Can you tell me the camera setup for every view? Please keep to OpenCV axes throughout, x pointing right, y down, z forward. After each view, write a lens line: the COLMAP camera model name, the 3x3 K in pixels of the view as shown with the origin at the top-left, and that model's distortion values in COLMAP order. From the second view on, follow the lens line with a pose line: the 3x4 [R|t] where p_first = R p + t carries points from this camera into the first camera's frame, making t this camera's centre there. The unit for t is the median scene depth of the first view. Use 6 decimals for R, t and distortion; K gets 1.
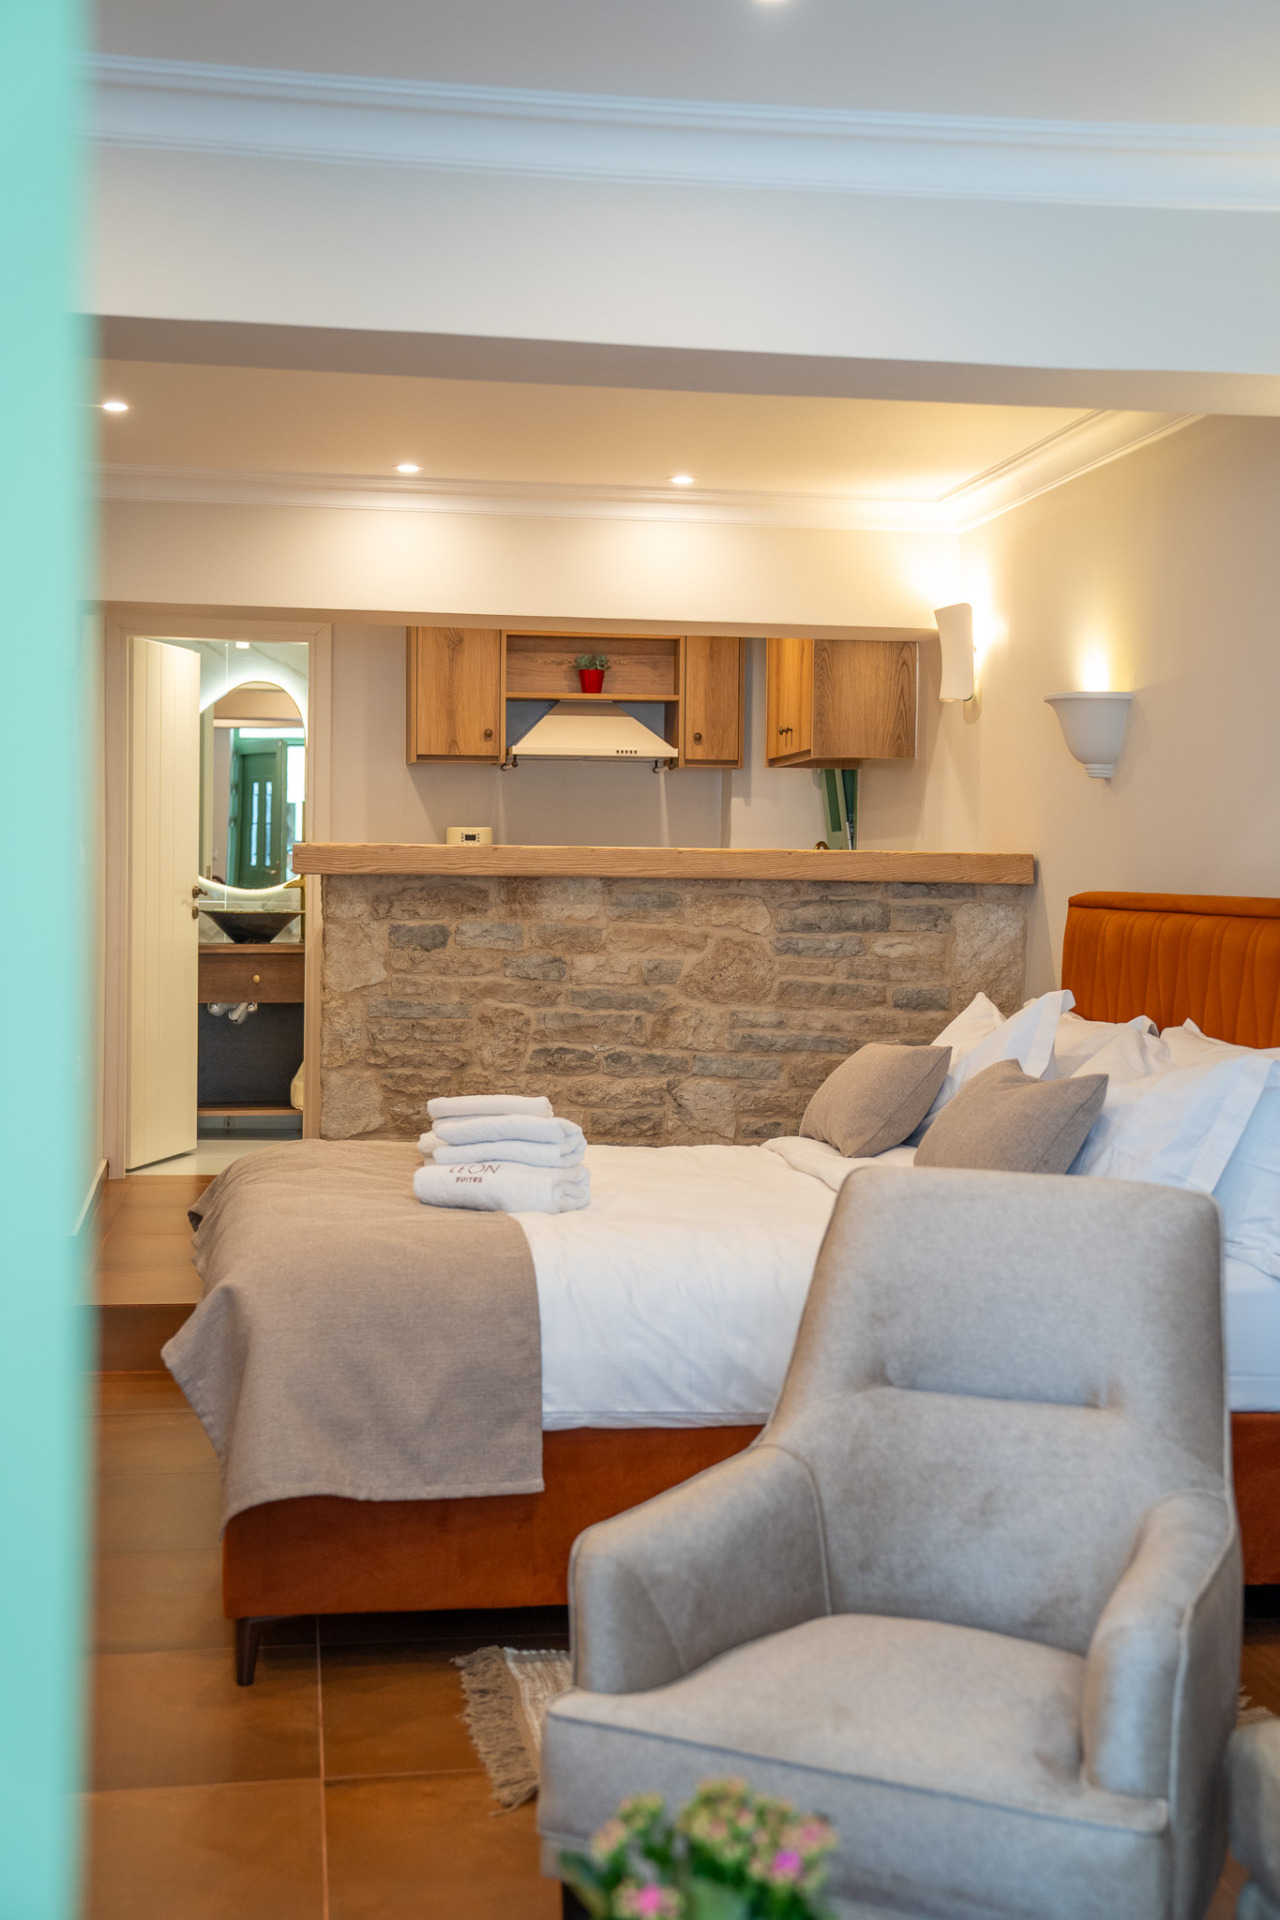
lens RADIAL K [[2425.3, 0, 640.0], [0, 2425.3, 960.0], [0, 0, 1]] dist [0.100995, -0.000031]
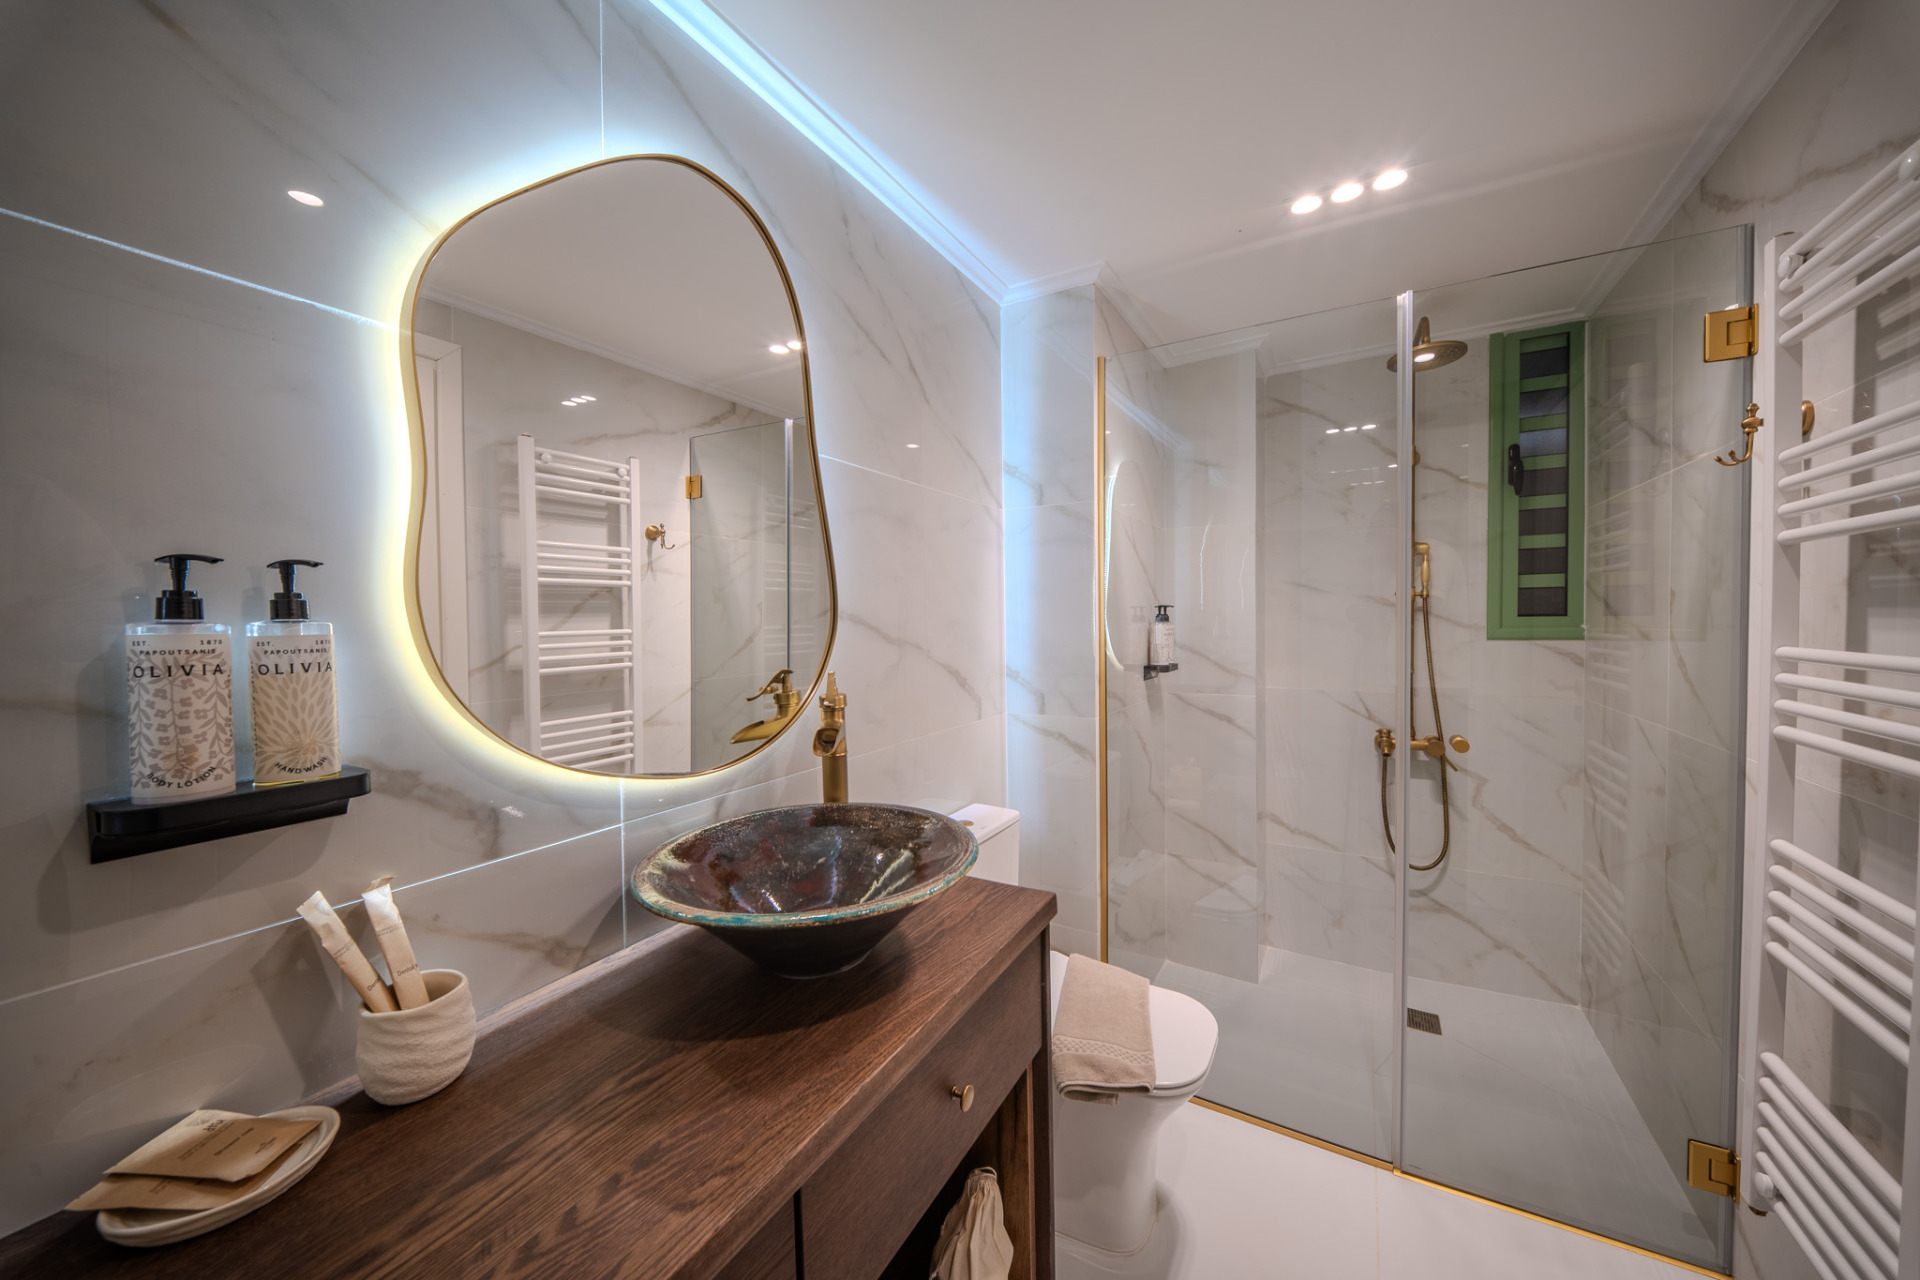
lens RADIAL K [[667.9, 0, 963.8], [0, 667.9, 635.3], [0, 0, 1]] dist [0.009178, -0.007947]
pose [[0.627727, -0.042561, 0.777269, -0.334104], [0.050908, 0.998611, 0.013568, -0.076520], [-0.776767, 0.031052, 0.629022, 1.442963]]
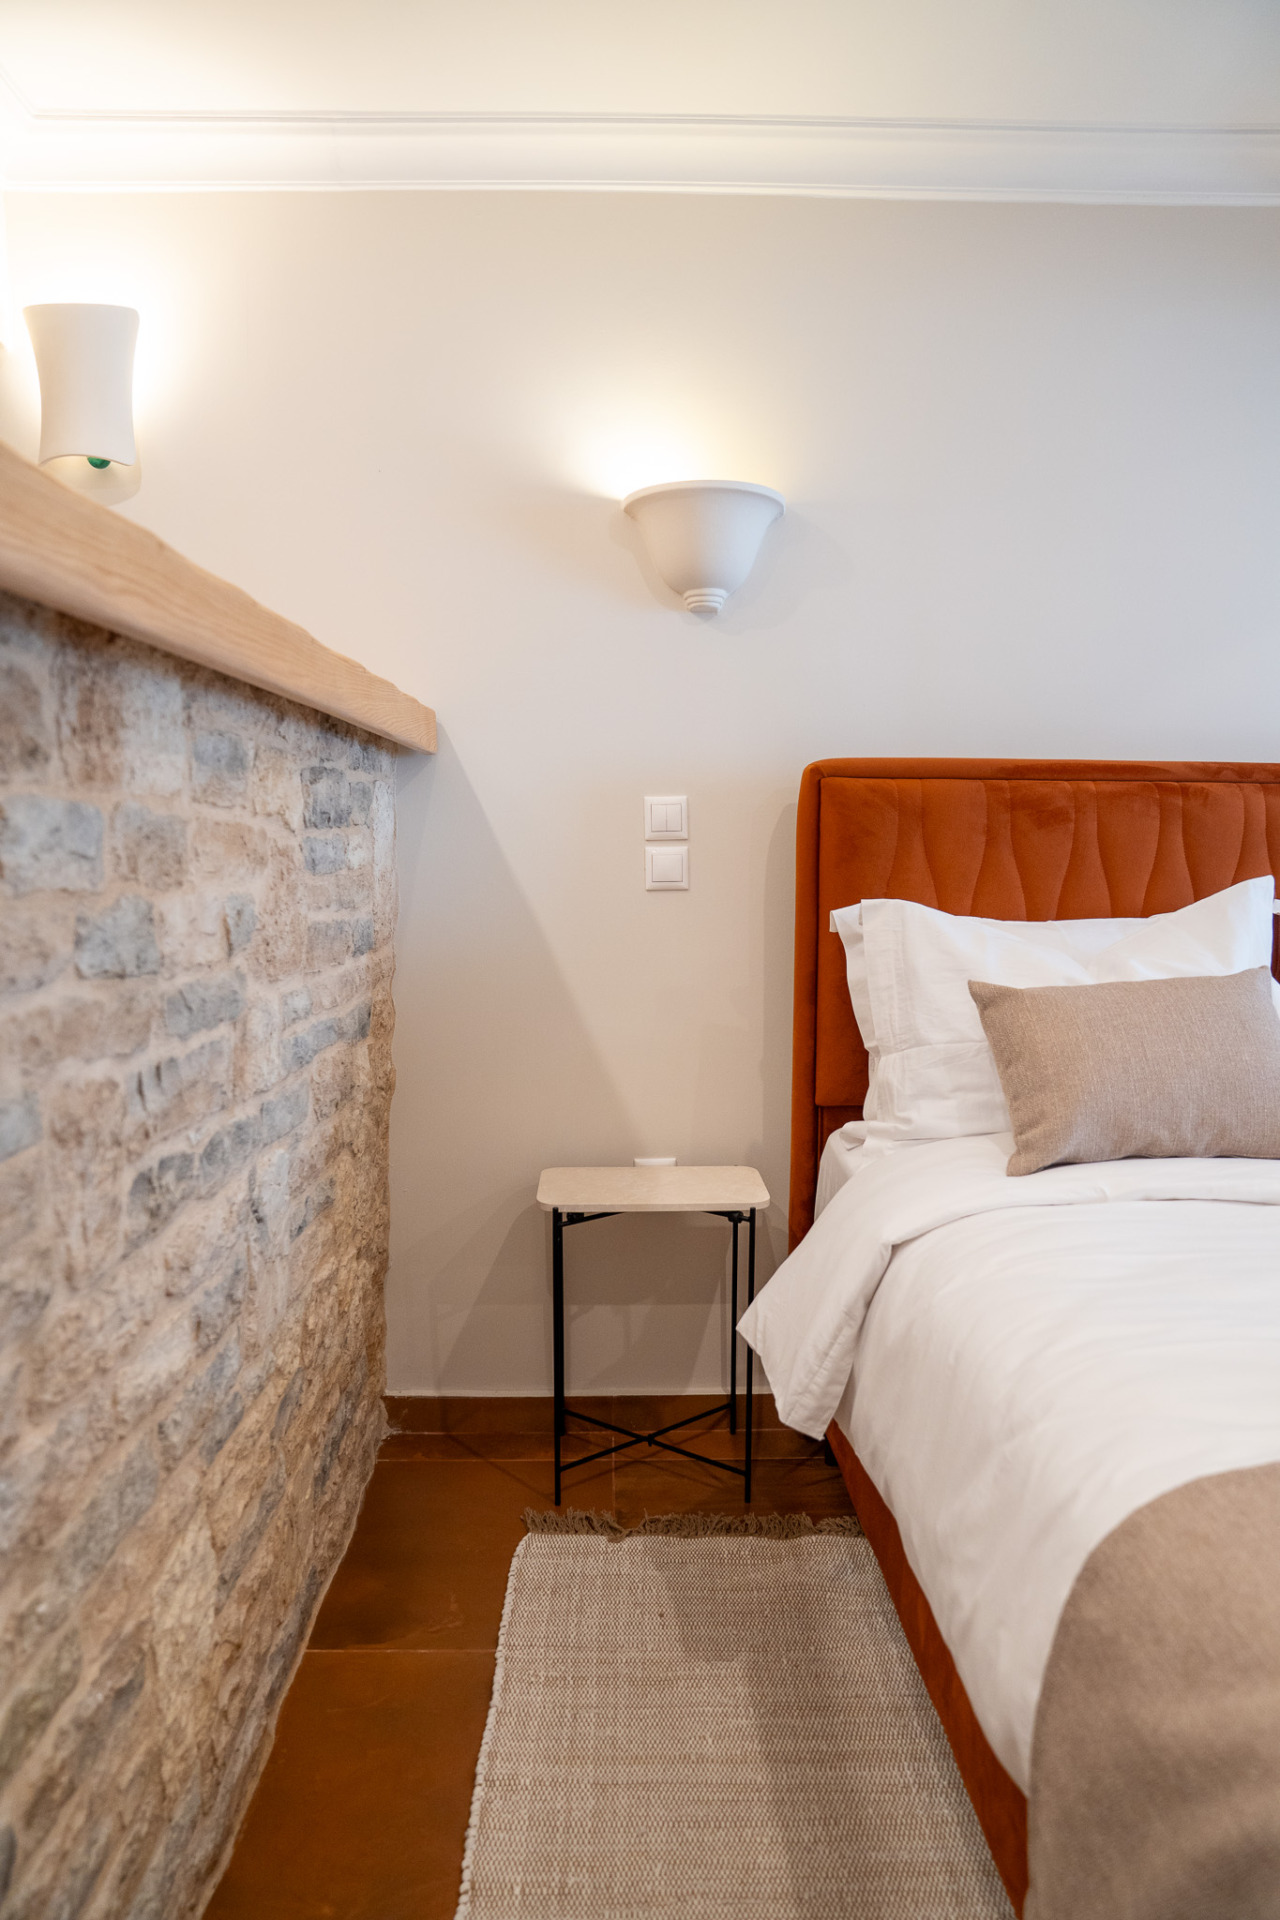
lens RADIAL K [[1329.7, 0, 640.0], [0, 1329.7, 960.0], [0, 0, 1]] dist [-0.141652, 0.106396]
pose [[0.118981, -0.105056, 0.987323, -0.205946], [0.041732, 0.994037, 0.100741, -0.008531], [-0.992019, 0.029217, 0.122656, 0.897301]]
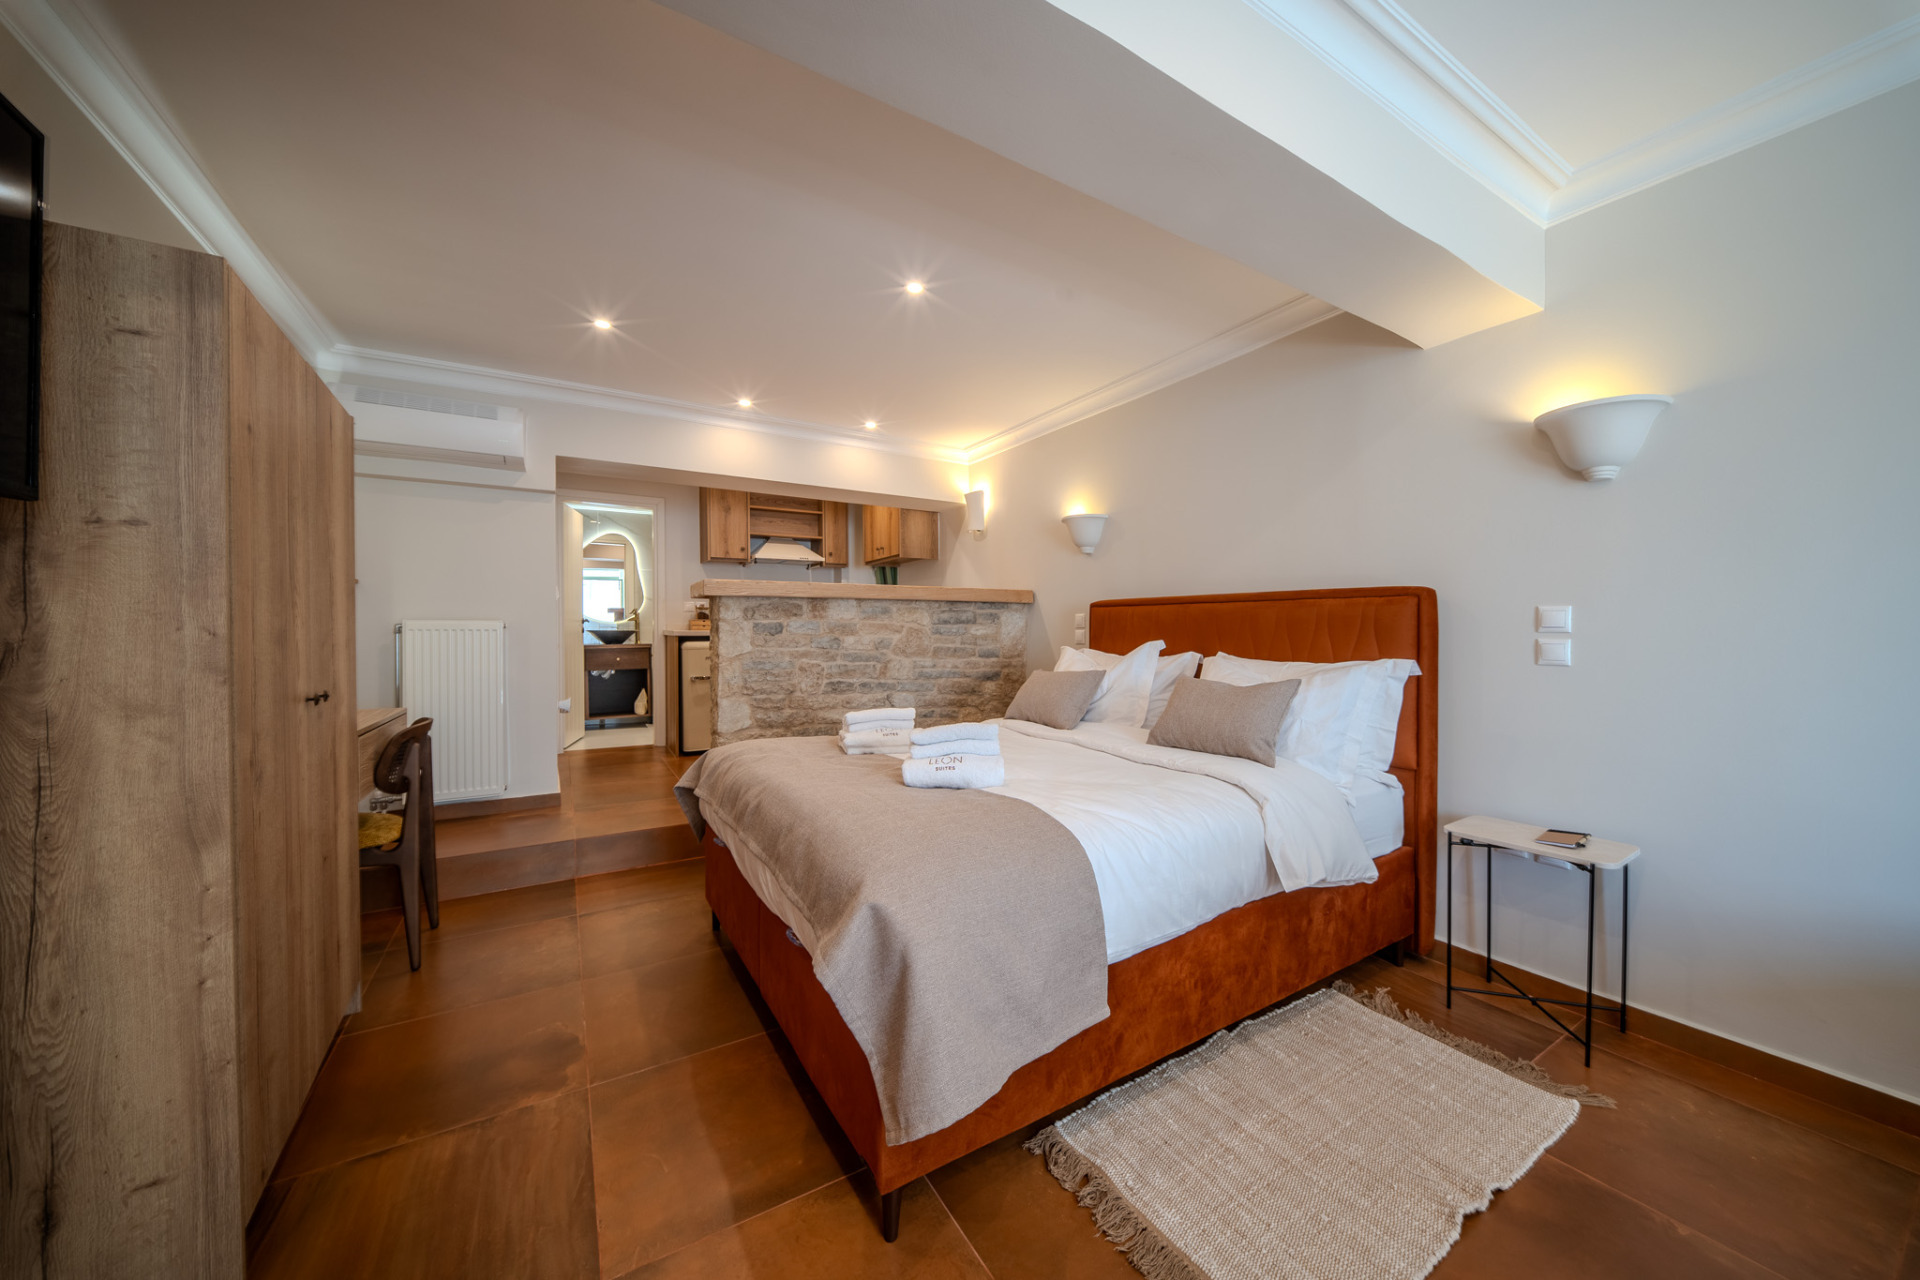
lens RADIAL K [[670.0, 0, 971.0], [0, 670.0, 636.0], [0, 0, 1]] dist [0.009743, -0.008599]
pose [[0.919502, -0.019856, 0.392582, -0.151098], [0.029586, 0.999386, -0.018749, 0.011598], [-0.391969, 0.028855, 0.919526, 0.423080]]
